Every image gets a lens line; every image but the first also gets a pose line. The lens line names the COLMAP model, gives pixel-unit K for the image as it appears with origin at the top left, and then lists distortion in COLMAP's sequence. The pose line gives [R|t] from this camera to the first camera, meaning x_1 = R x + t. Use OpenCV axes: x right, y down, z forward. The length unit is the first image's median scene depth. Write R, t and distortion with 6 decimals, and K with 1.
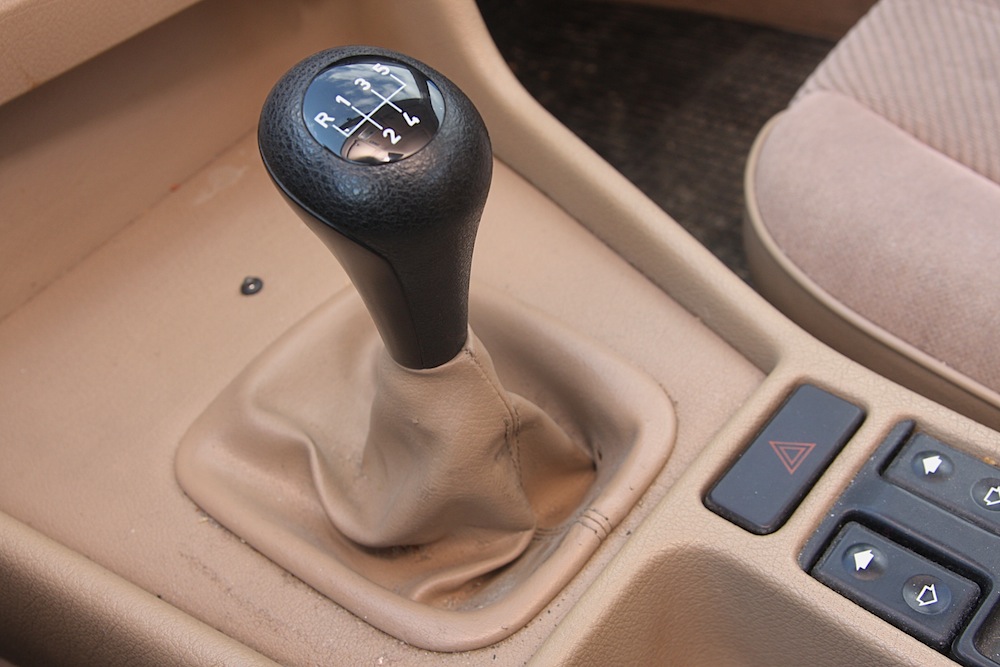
lens RADIAL K [[1132.0, 0, 500.0], [0, 1132.0, 333.5], [0, 0, 1]] dist [-0.086303, 0.007653]
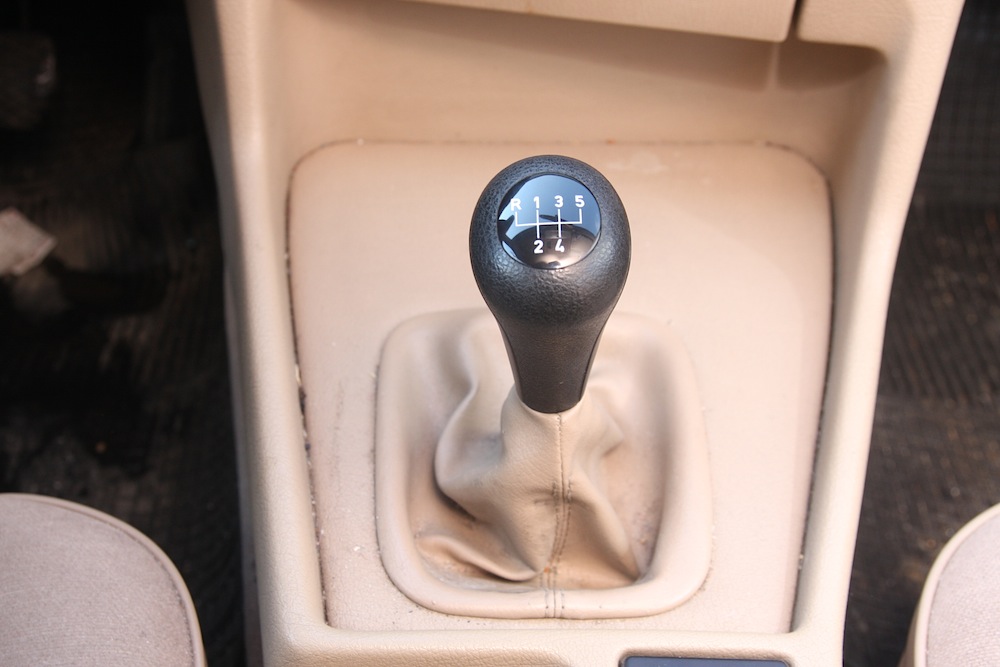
lens RADIAL K [[1358.5, 0, 500.0], [0, 1358.5, 333.5], [0, 0, 1]] dist [-0.039567, 0.079524]
pose [[0.640616, 0.662511, -0.388189, 0.410007], [-0.637019, 0.740814, 0.213074, -0.301808], [0.428740, 0.110785, 0.896610, -0.312957]]
